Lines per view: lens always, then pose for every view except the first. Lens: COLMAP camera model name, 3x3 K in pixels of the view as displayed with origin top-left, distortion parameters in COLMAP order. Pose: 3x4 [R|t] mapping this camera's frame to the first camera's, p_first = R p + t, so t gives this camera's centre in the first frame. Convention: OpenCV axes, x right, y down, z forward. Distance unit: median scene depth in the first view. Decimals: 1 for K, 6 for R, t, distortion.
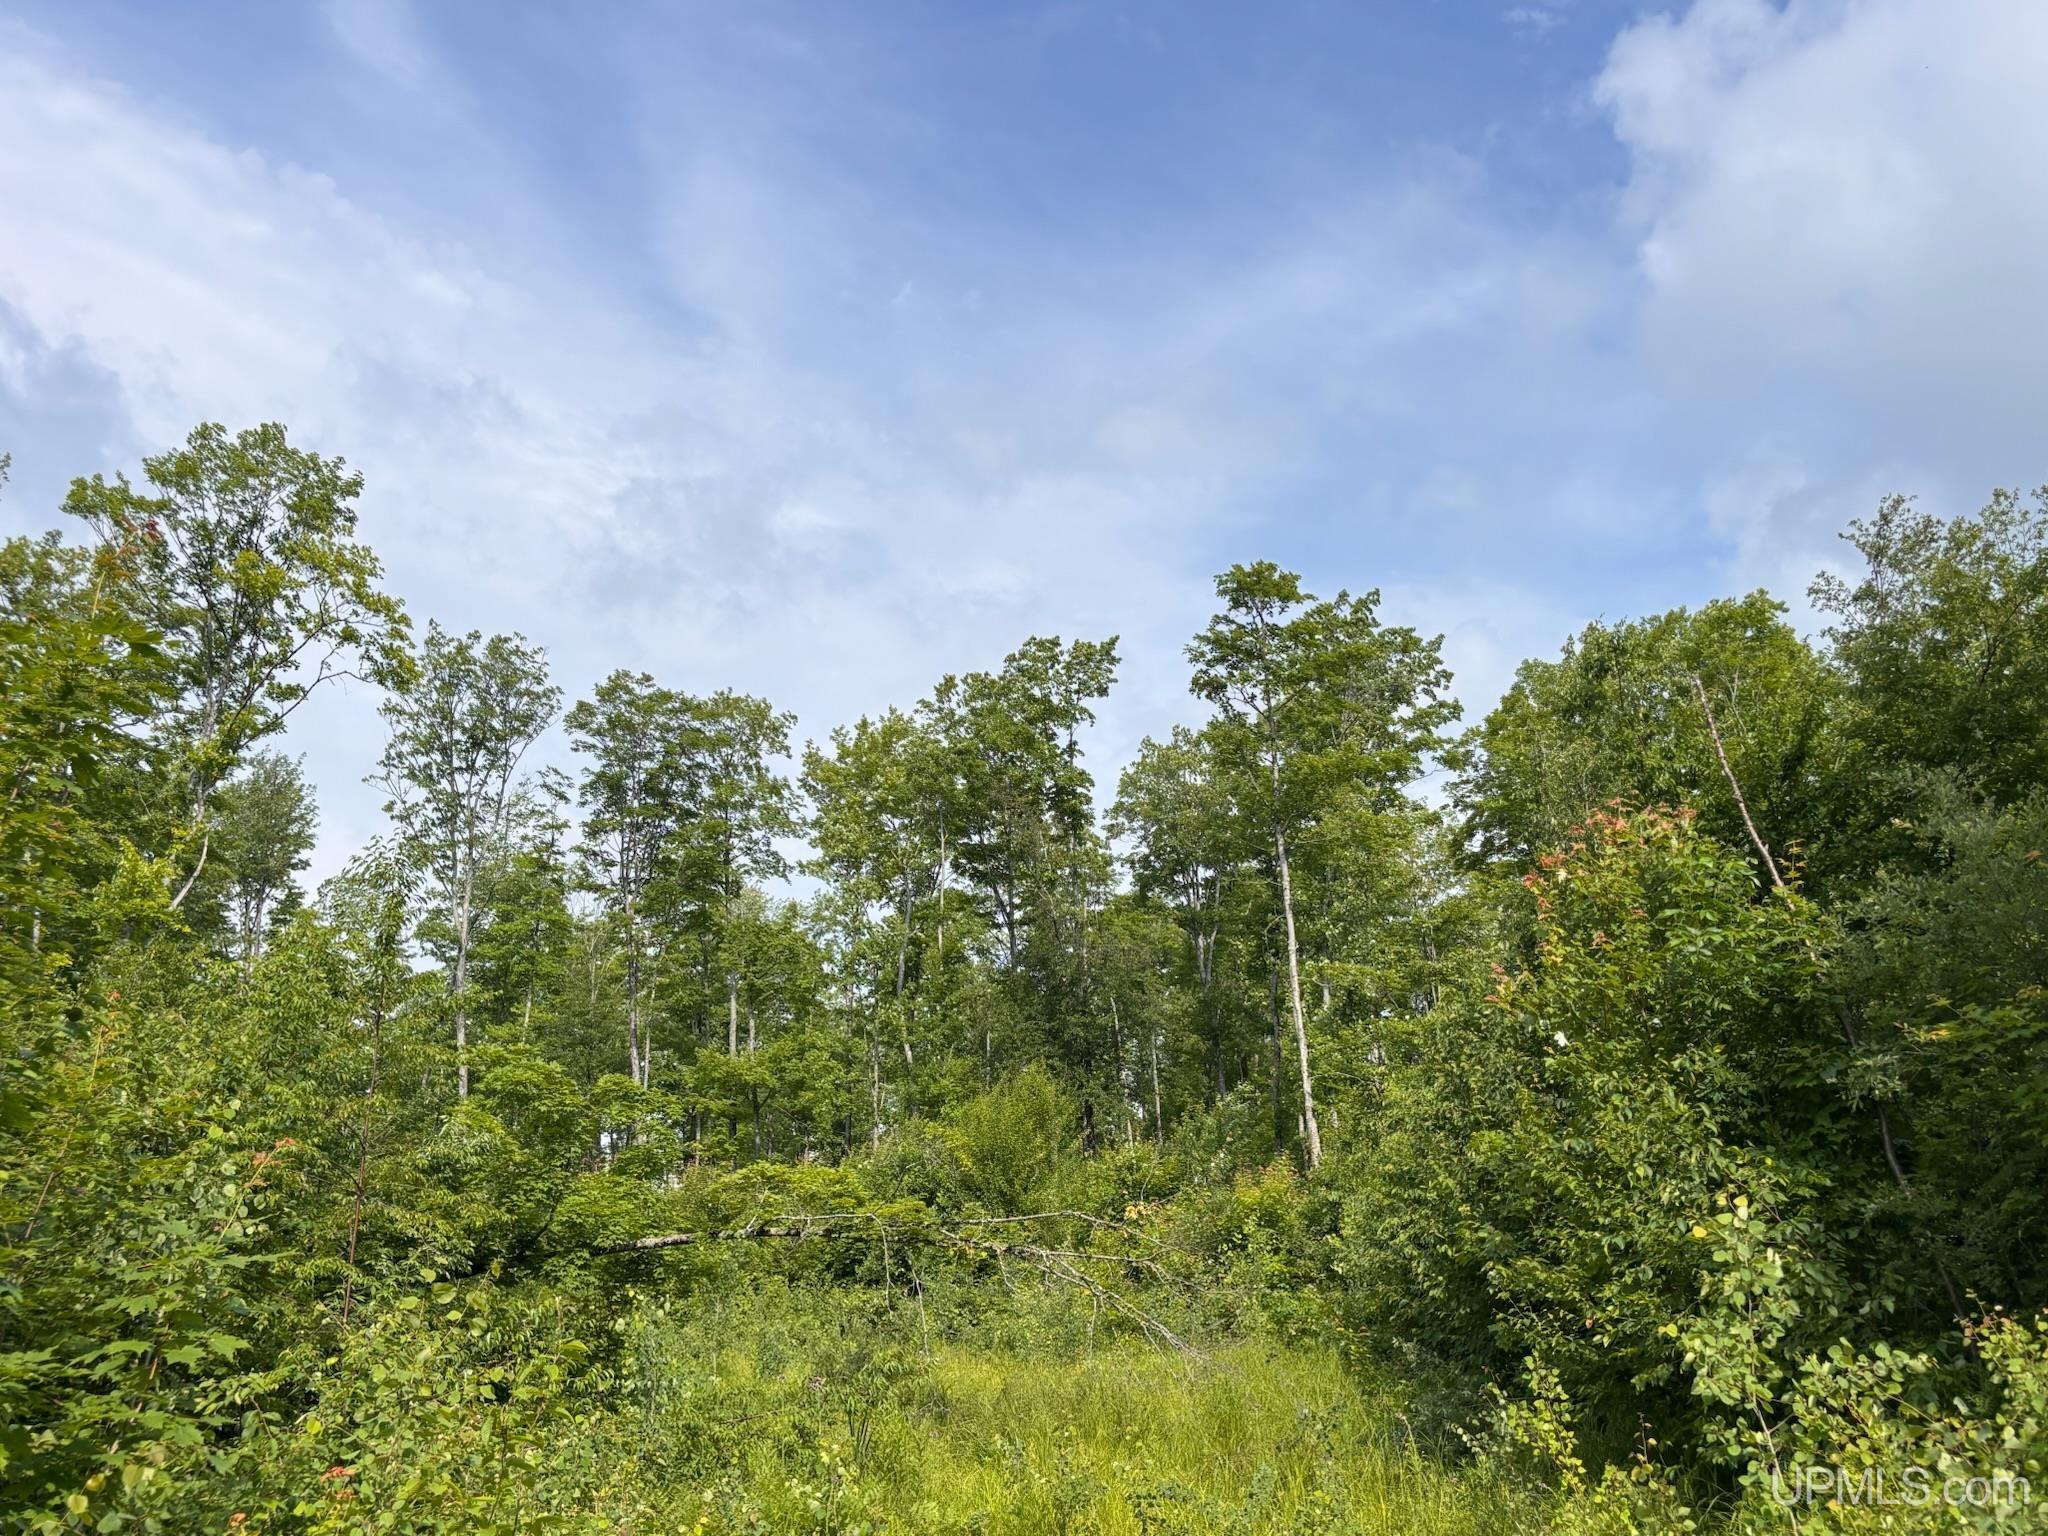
lens RADIAL K [[1634.6, 0, 1025.9], [0, 1634.6, 707.7], [0, 0, 1]] dist [0.019758, -0.002273]
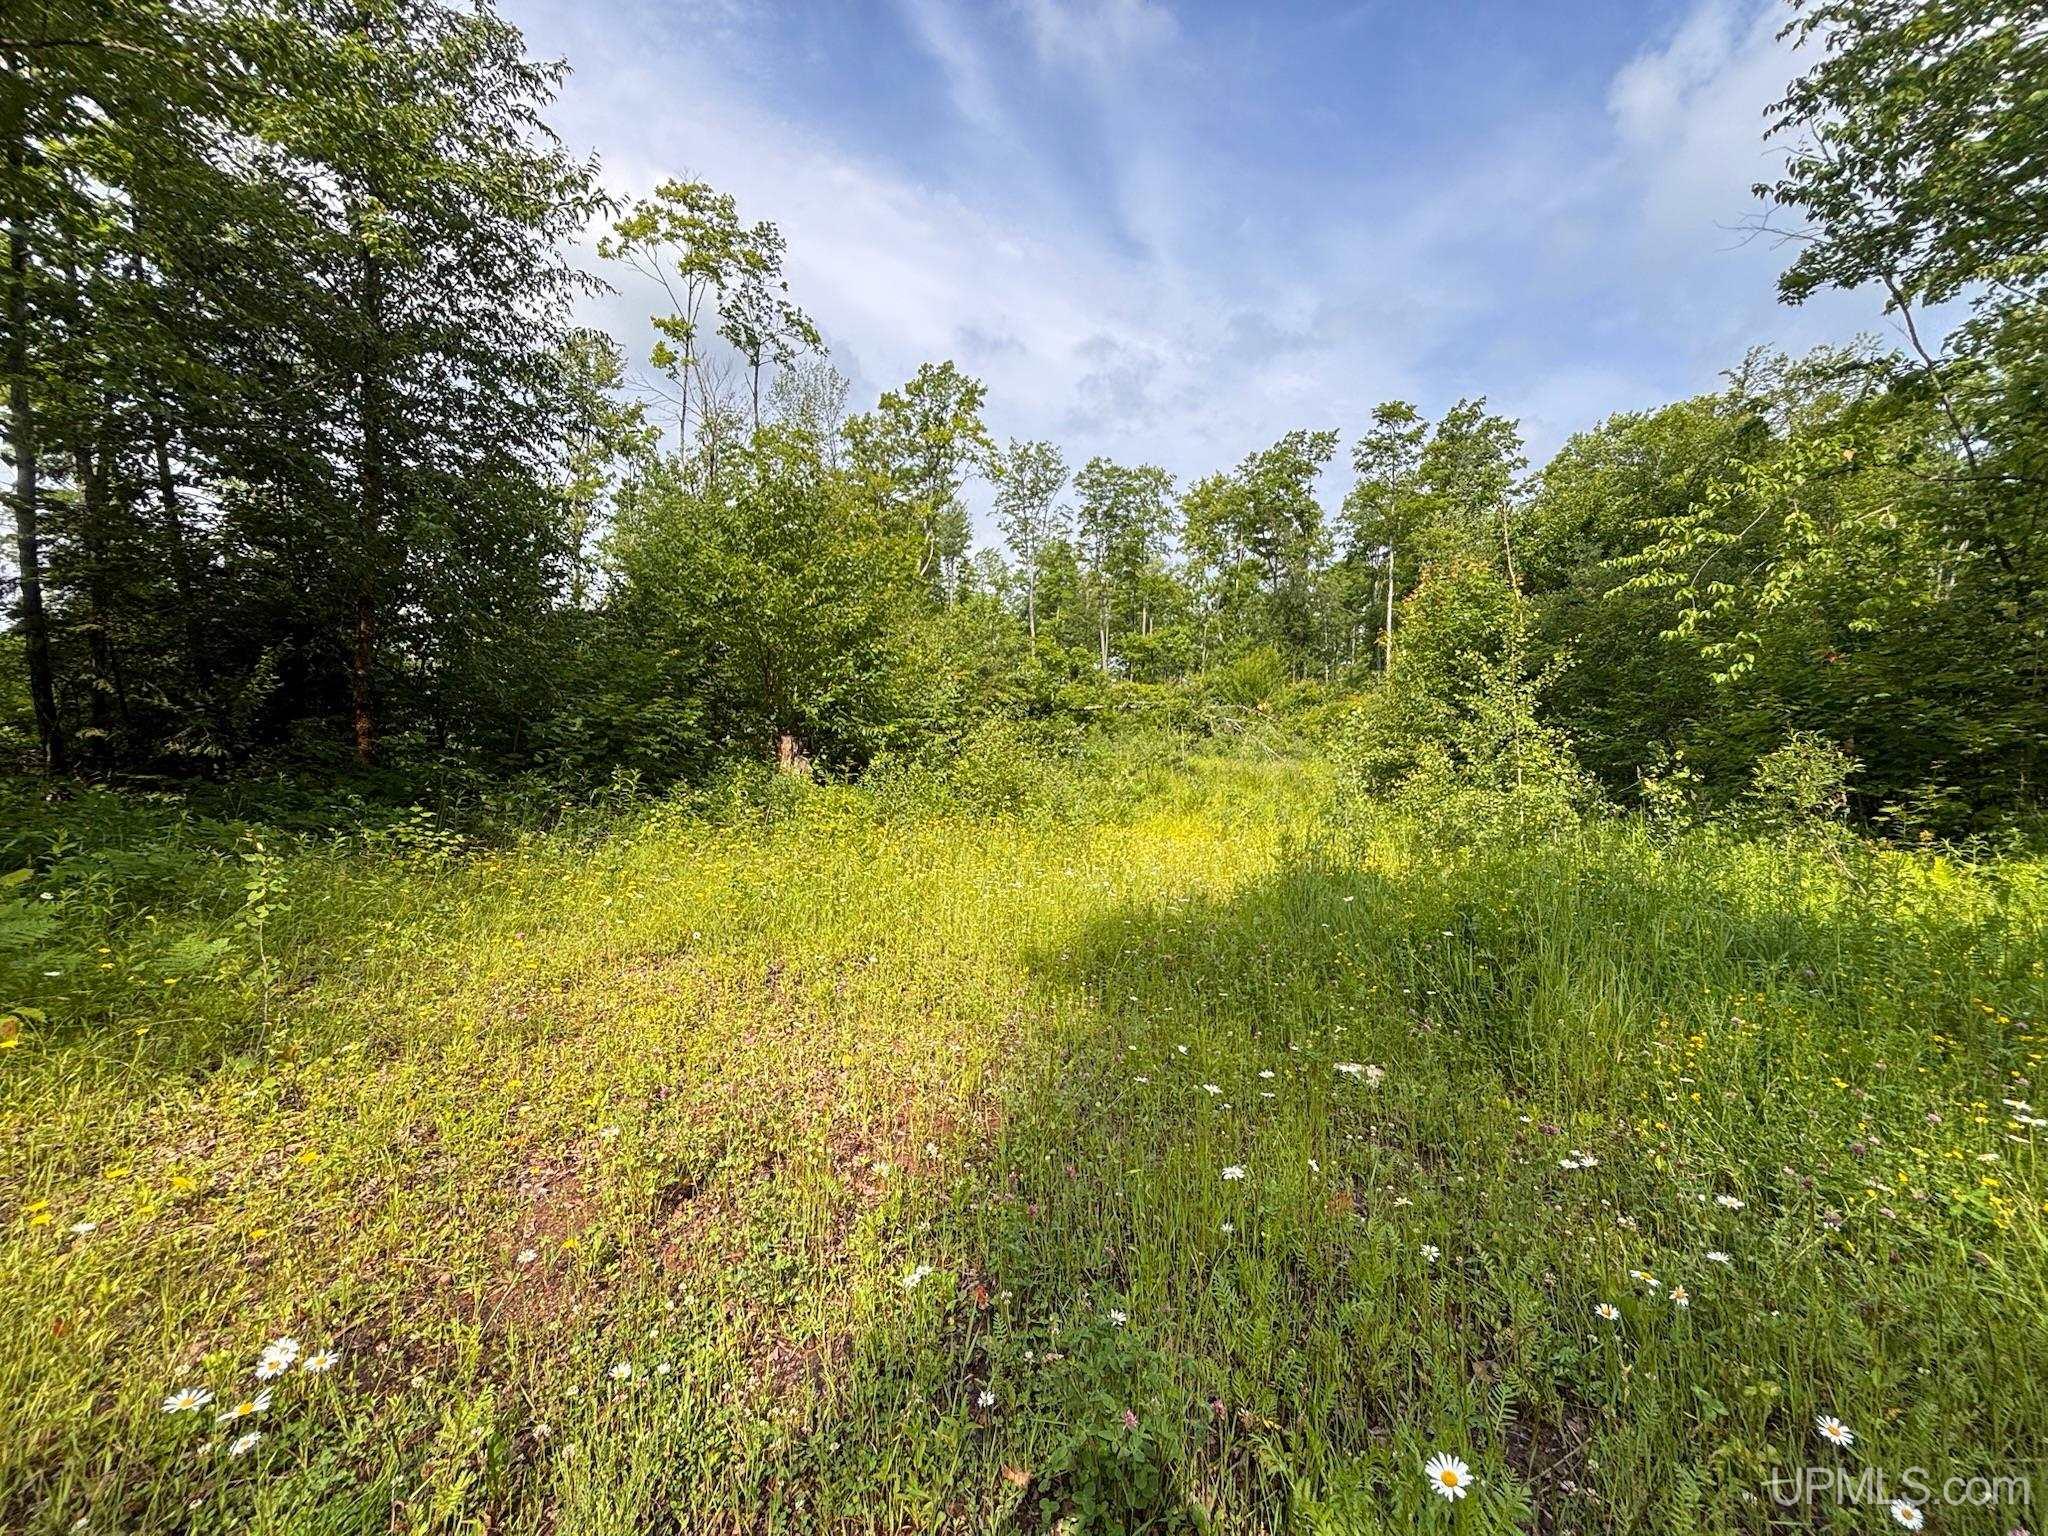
lens RADIAL K [[825.3, 0, 1022.7], [0, 825.3, 767.8], [0, 0, 1]] dist [-0.010271, 0.004846]
pose [[0.938459, 0.081321, -0.335681, 0.062190], [0.048504, 0.931227, 0.361198, -0.038864], [0.341968, -0.355252, 0.869974, -0.125803]]
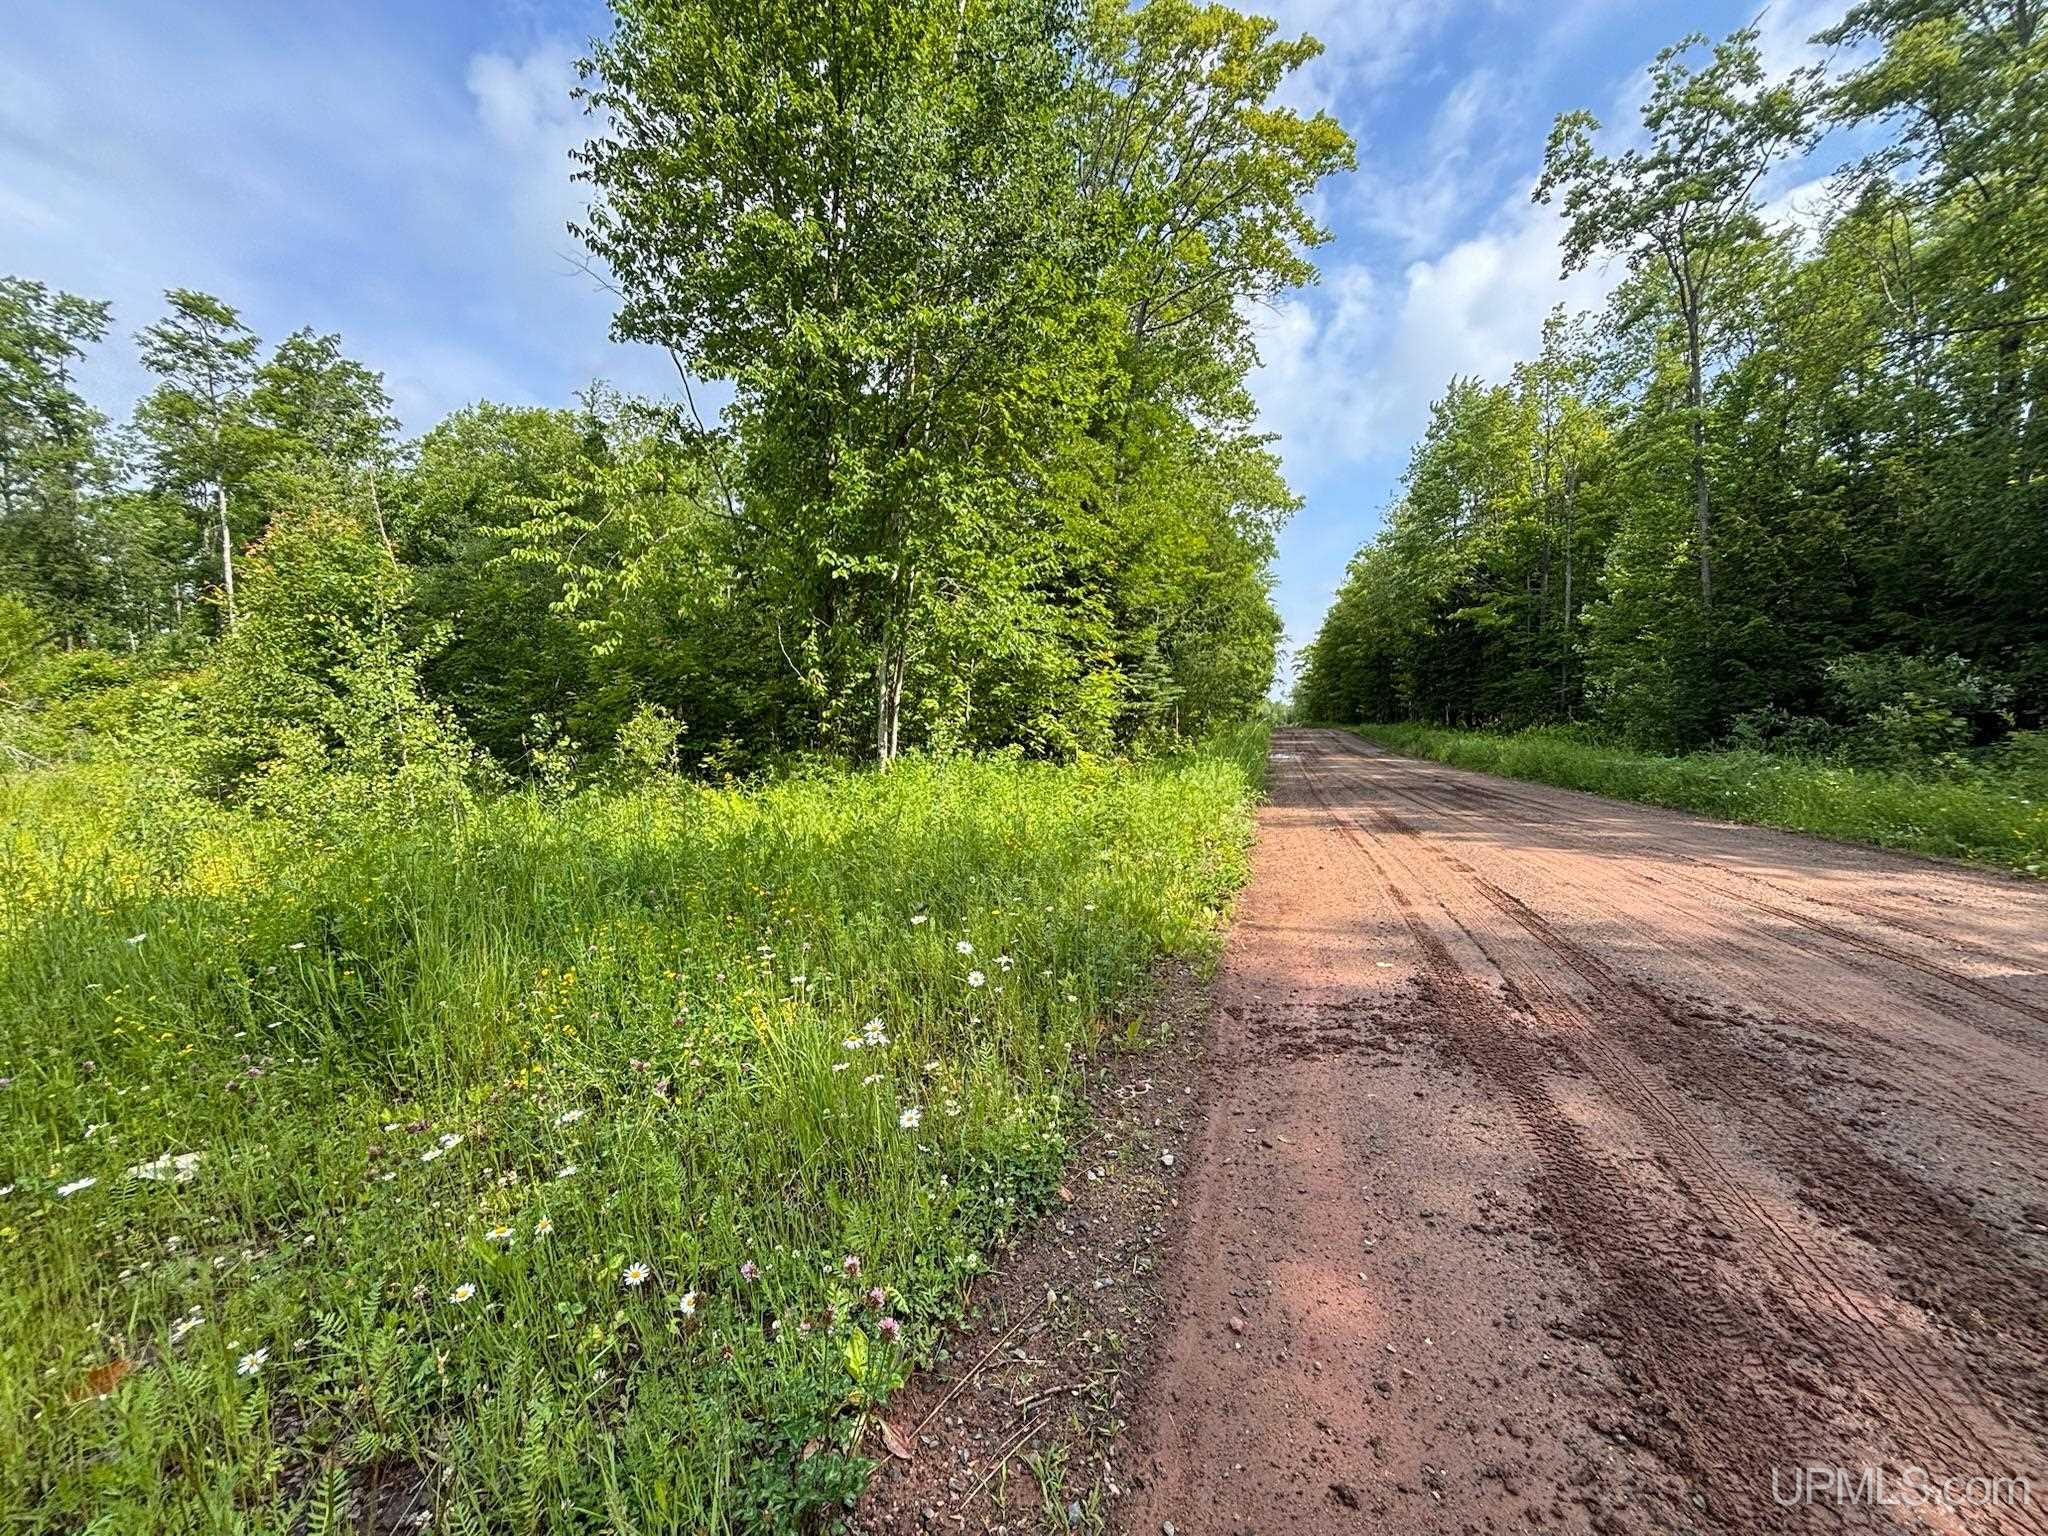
lens RADIAL K [[825.3, 0, 1022.7], [0, 825.3, 767.8], [0, 0, 1]] dist [-0.010271, 0.004846]
pose [[0.682330, -0.014360, 0.730903, 0.068129], [-0.246637, 0.936666, 0.248649, -0.036085], [-0.688183, -0.349929, 0.635574, -0.123312]]
